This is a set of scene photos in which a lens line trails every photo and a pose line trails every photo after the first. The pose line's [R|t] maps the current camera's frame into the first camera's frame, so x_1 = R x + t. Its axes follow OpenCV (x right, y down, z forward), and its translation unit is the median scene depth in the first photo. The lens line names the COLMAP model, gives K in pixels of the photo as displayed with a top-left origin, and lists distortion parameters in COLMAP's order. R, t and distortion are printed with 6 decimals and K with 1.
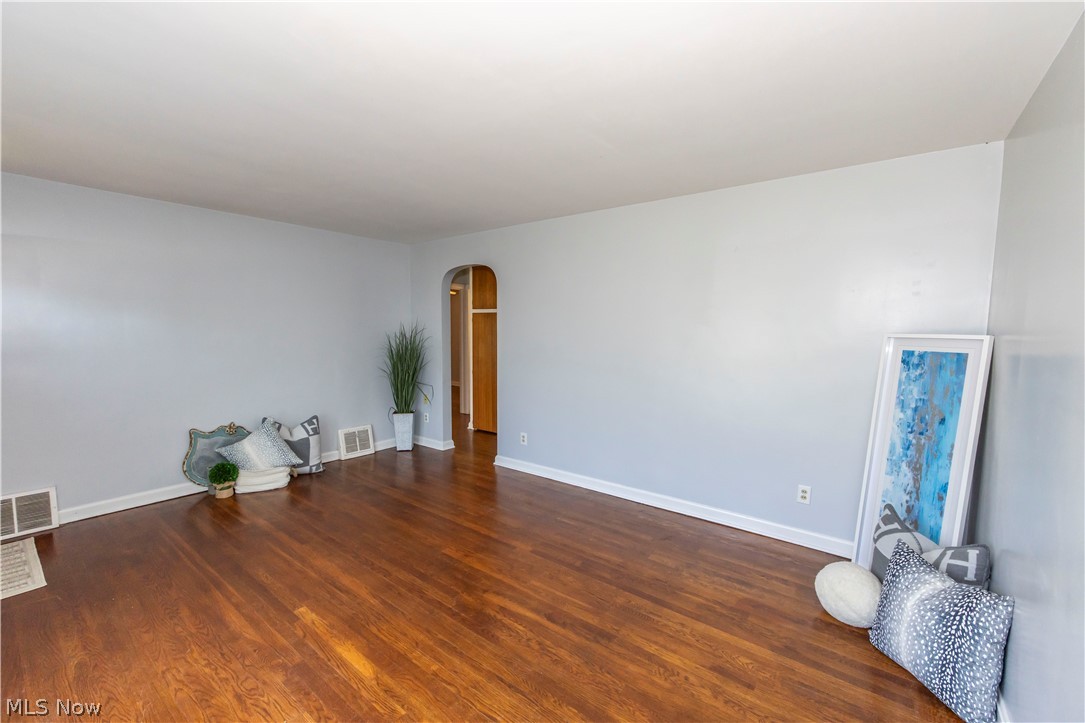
lens RADIAL K [[461.4, 0, 552.4], [0, 461.4, 368.0], [0, 0, 1]] dist [-0.006936, 0.000276]
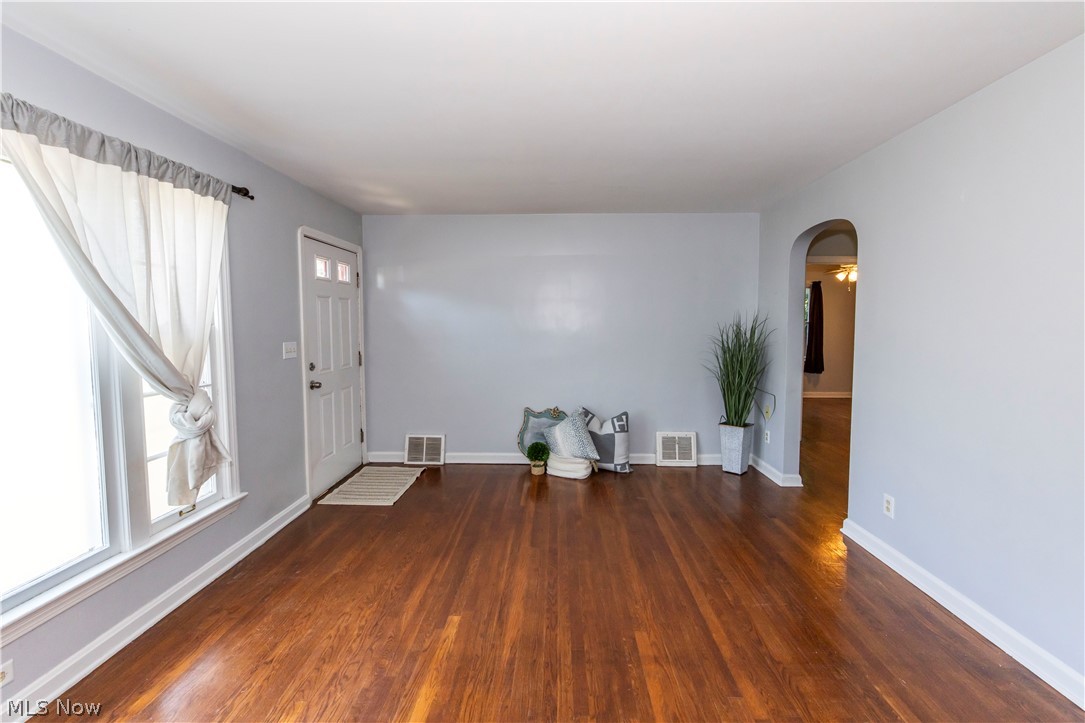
lens RADIAL K [[461.4, 0, 536.1], [0, 461.4, 353.8], [0, 0, 1]] dist [-0.006936, 0.000276]
pose [[0.568244, 0.046201, -0.821562, 0.257084], [-0.063207, 0.997923, 0.012401, -0.027414], [0.820429, 0.044882, 0.569984, 0.514934]]
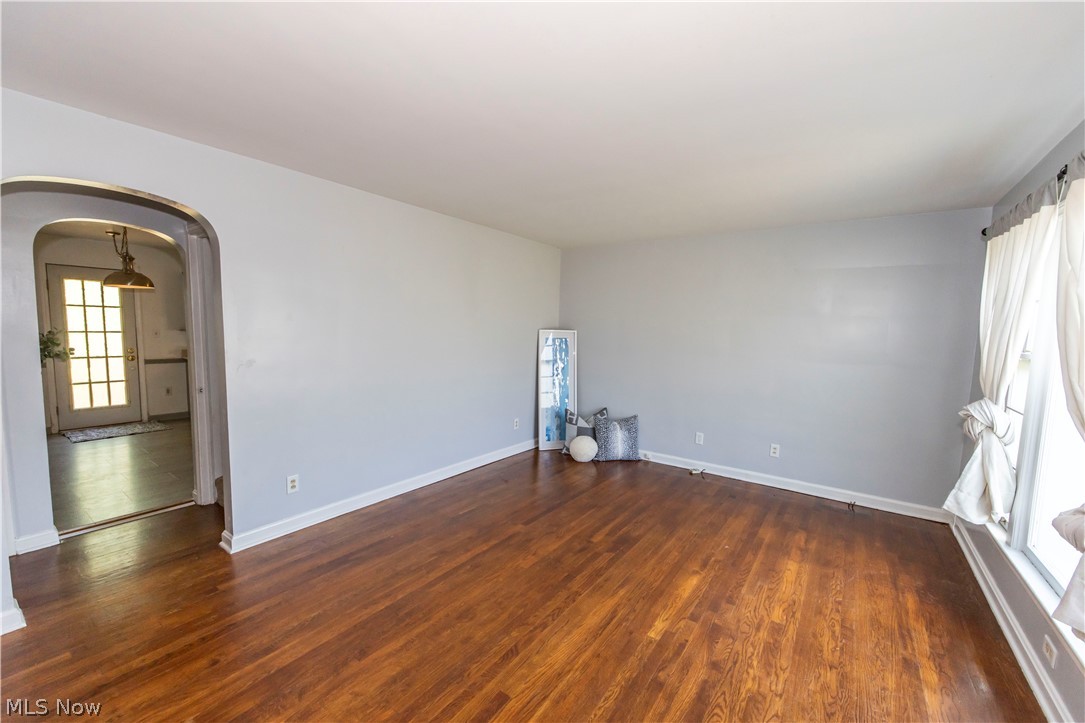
lens RADIAL K [[434.6, 0, 552.1], [0, 434.6, 367.6], [0, 0, 1]] dist [-0.007704, -0.000612]
pose [[-0.052963, -0.102903, 0.993280, -1.209955], [0.061102, 0.992479, 0.106078, -0.111318], [-0.996725, 0.066309, -0.046277, 1.076990]]
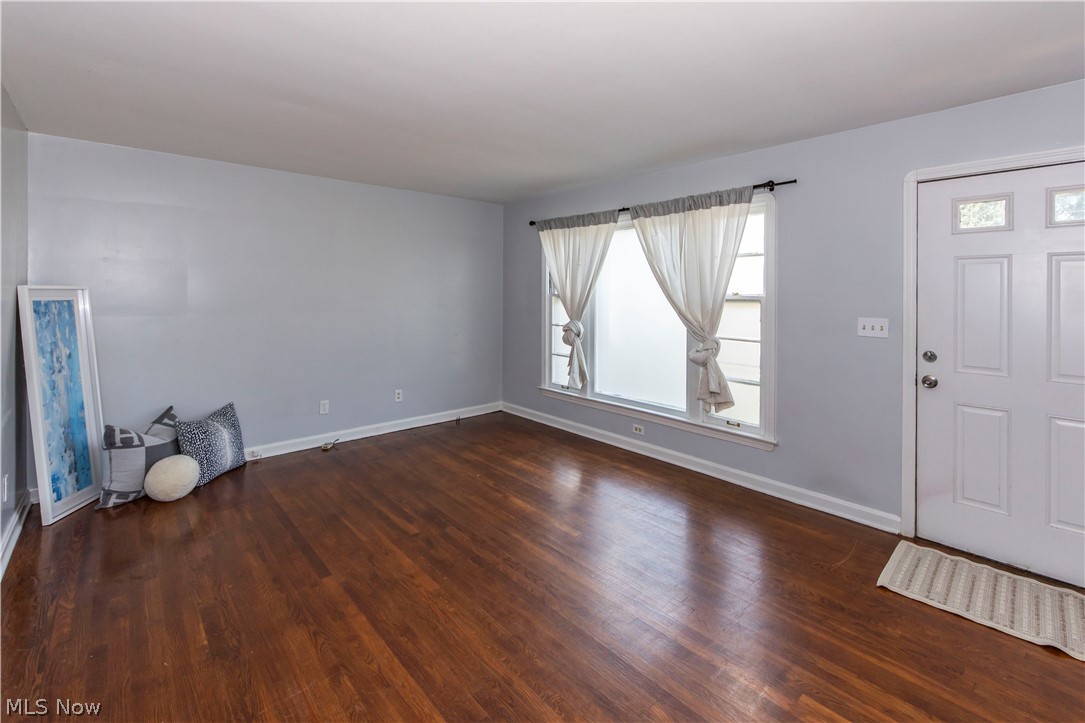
lens RADIAL K [[467.4, 0, 563.3], [0, 467.4, 296.8], [0, 0, 1]] dist [-0.009832, 0.001678]
pose [[-0.986691, -0.018599, 0.161542, -0.614741], [-0.001952, 0.994721, 0.102602, -0.160731], [-0.162598, 0.100921, -0.981518, 1.854663]]
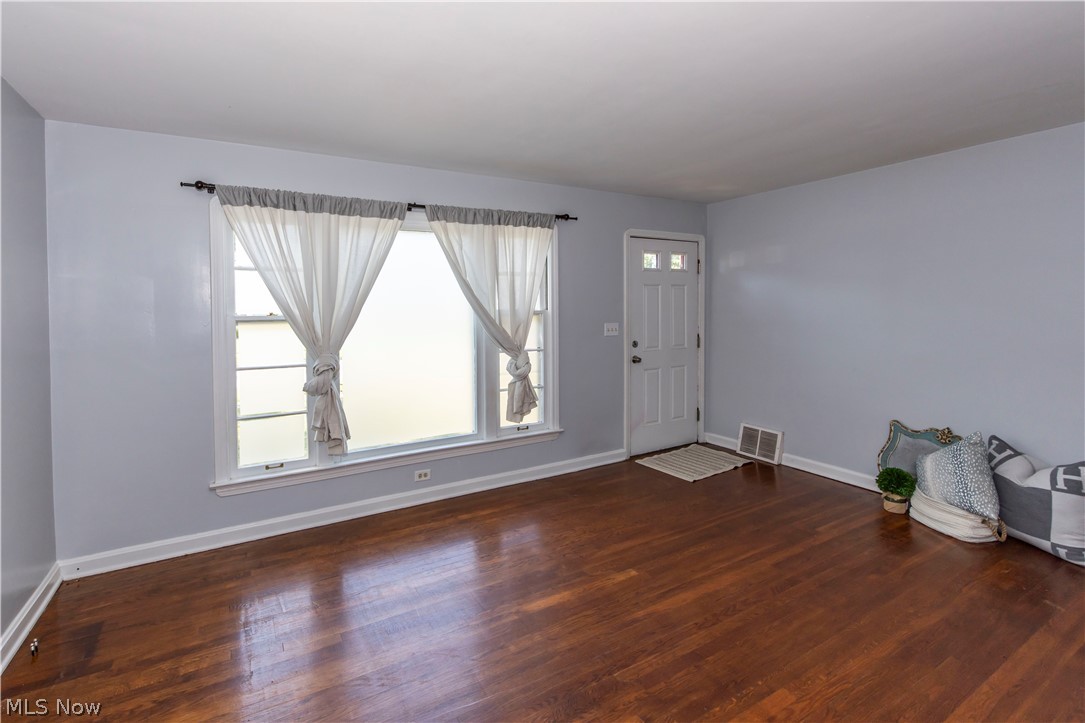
lens RADIAL K [[467.4, 0, 482.0], [0, 467.4, 319.7], [0, 0, 1]] dist [-0.009832, 0.001678]
pose [[-0.443196, 0.021022, -0.896178, 0.484586], [-0.070599, 0.995801, 0.058273, -0.074920], [0.893640, 0.089096, -0.439851, 0.985334]]
